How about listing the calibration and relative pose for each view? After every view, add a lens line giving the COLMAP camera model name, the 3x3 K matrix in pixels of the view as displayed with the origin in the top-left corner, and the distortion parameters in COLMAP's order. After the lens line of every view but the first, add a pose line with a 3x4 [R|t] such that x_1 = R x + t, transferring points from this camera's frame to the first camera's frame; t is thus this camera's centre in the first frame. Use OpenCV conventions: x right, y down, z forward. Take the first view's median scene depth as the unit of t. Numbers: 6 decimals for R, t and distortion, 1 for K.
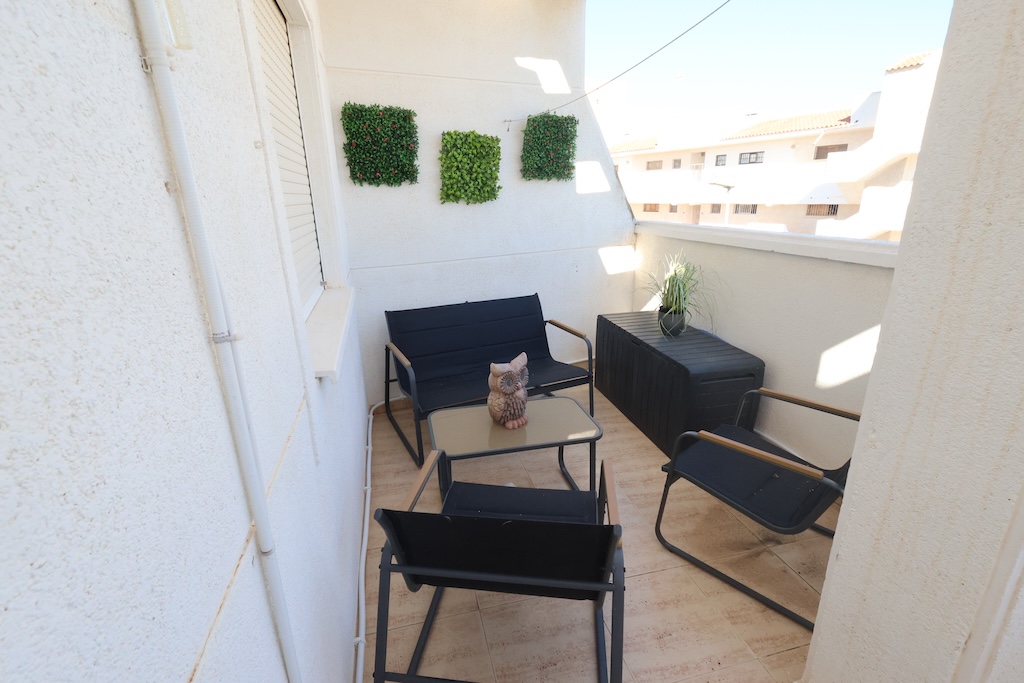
lens RADIAL K [[475.3, 0, 509.6], [0, 475.3, 342.6], [0, 0, 1]] dist [0.000535, 0.000932]
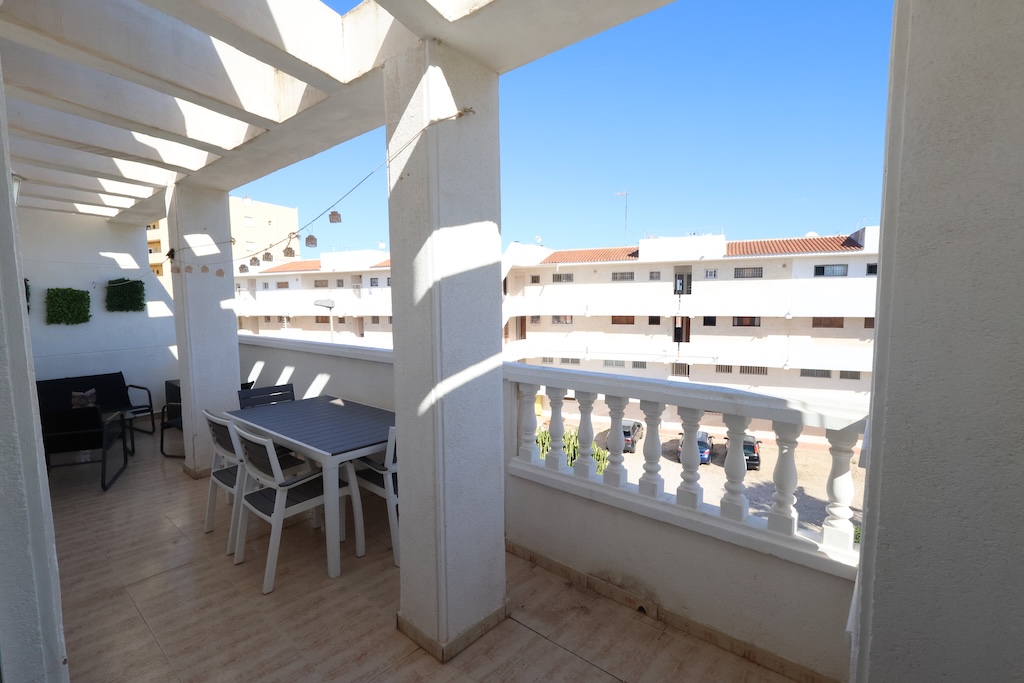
lens RADIAL K [[475.3, 0, 509.6], [0, 475.3, 342.6], [0, 0, 1]] dist [0.000535, 0.000932]
pose [[0.821623, -0.038750, 0.568712, 0.260998], [0.165182, 0.971065, -0.172475, 0.364044], [-0.545573, 0.235650, 0.804250, -1.355527]]
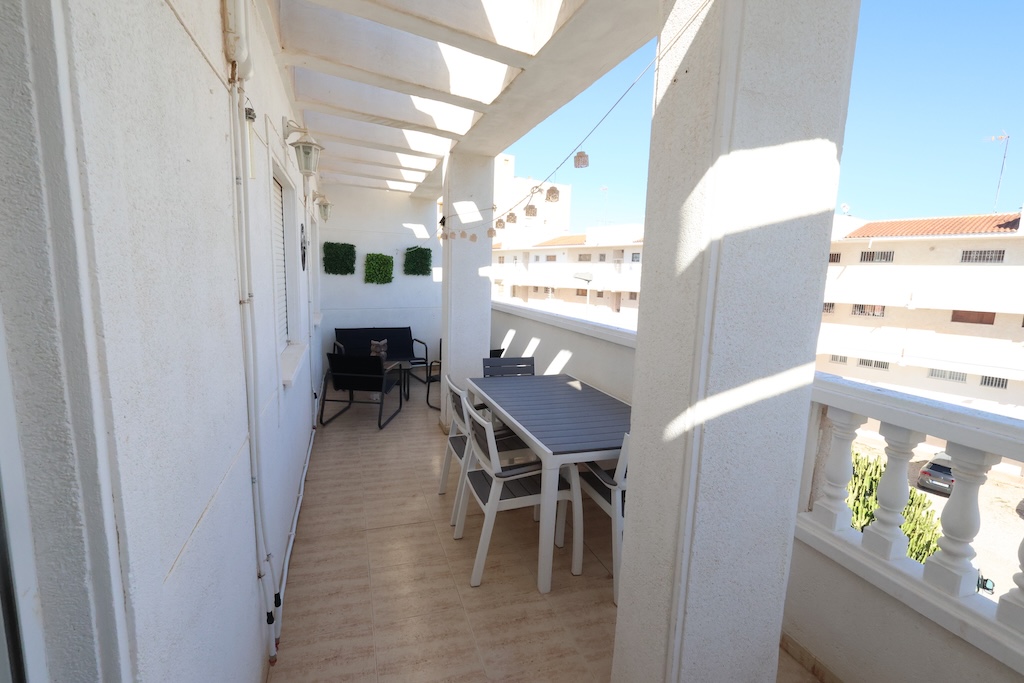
lens RADIAL K [[475.3, 0, 509.6], [0, 475.3, 342.6], [0, 0, 1]] dist [0.000535, 0.000932]
pose [[0.995780, 0.041204, 0.082002, 0.347613], [-0.027580, 0.986597, -0.160827, 0.310972], [-0.087530, 0.157887, 0.983570, -1.167707]]
